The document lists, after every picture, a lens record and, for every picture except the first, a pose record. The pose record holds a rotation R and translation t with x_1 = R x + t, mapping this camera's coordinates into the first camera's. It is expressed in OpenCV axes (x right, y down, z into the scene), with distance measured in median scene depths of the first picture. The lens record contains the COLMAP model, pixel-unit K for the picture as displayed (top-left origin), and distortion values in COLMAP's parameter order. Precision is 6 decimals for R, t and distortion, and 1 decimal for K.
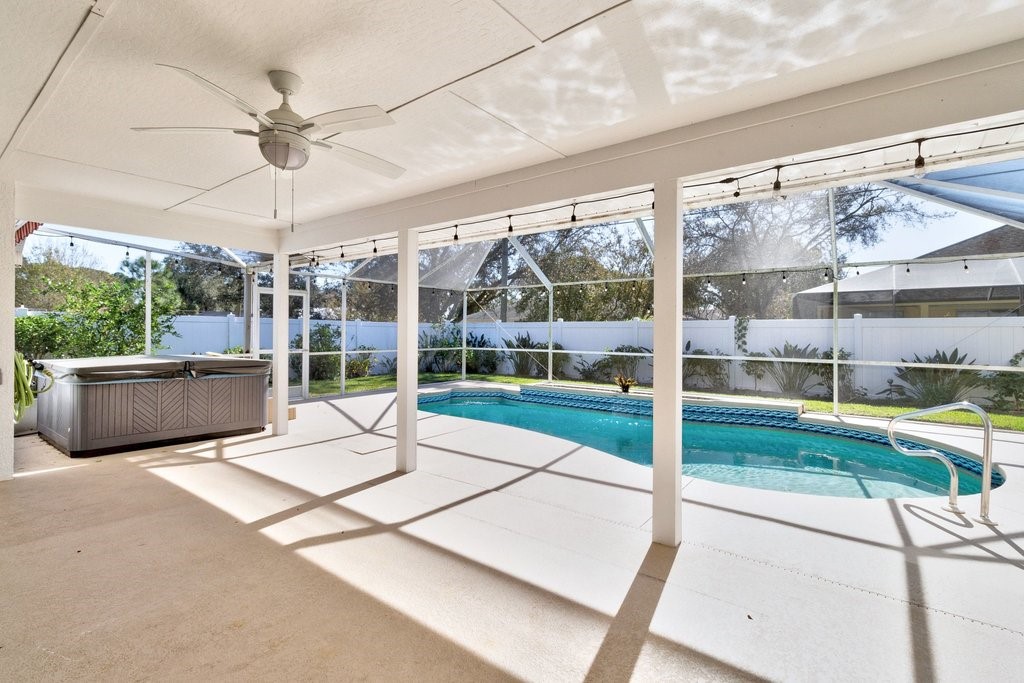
lens RADIAL K [[468.6, 0, 516.1], [0, 468.6, 330.2], [0, 0, 1]] dist [0.024088, -0.005613]
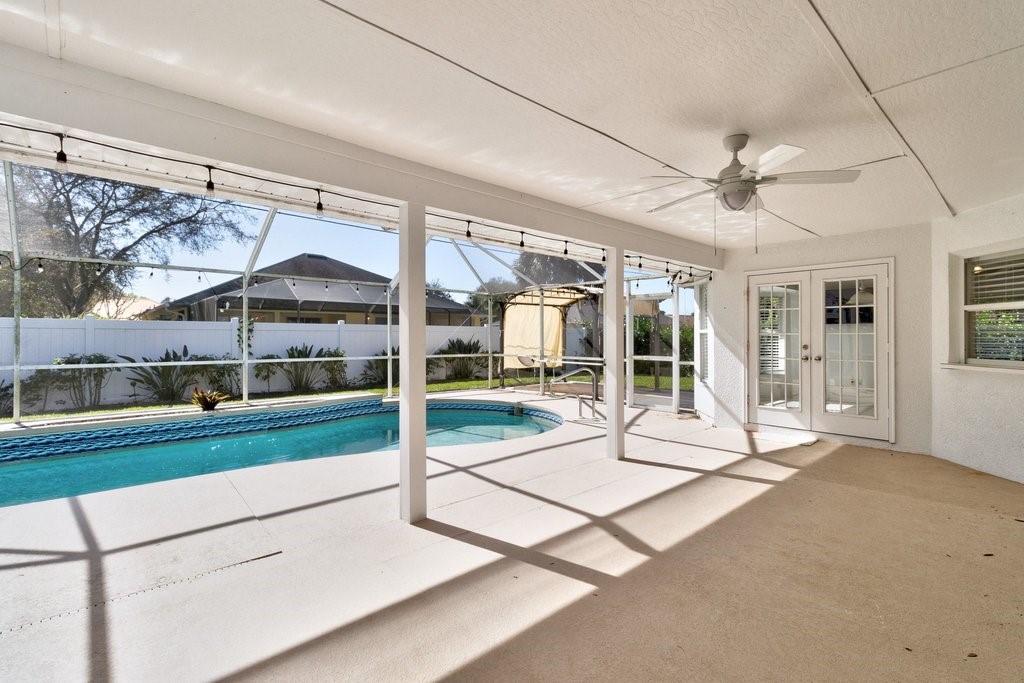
lens RADIAL K [[477.7, 0, 490.4], [0, 477.7, 345.4], [0, 0, 1]] dist [0.000905, 0.000466]
pose [[0.186948, -0.023359, 0.982092, -1.095607], [-0.004934, 0.999682, 0.024716, -0.005463], [-0.982357, -0.009466, 0.186774, 0.830154]]
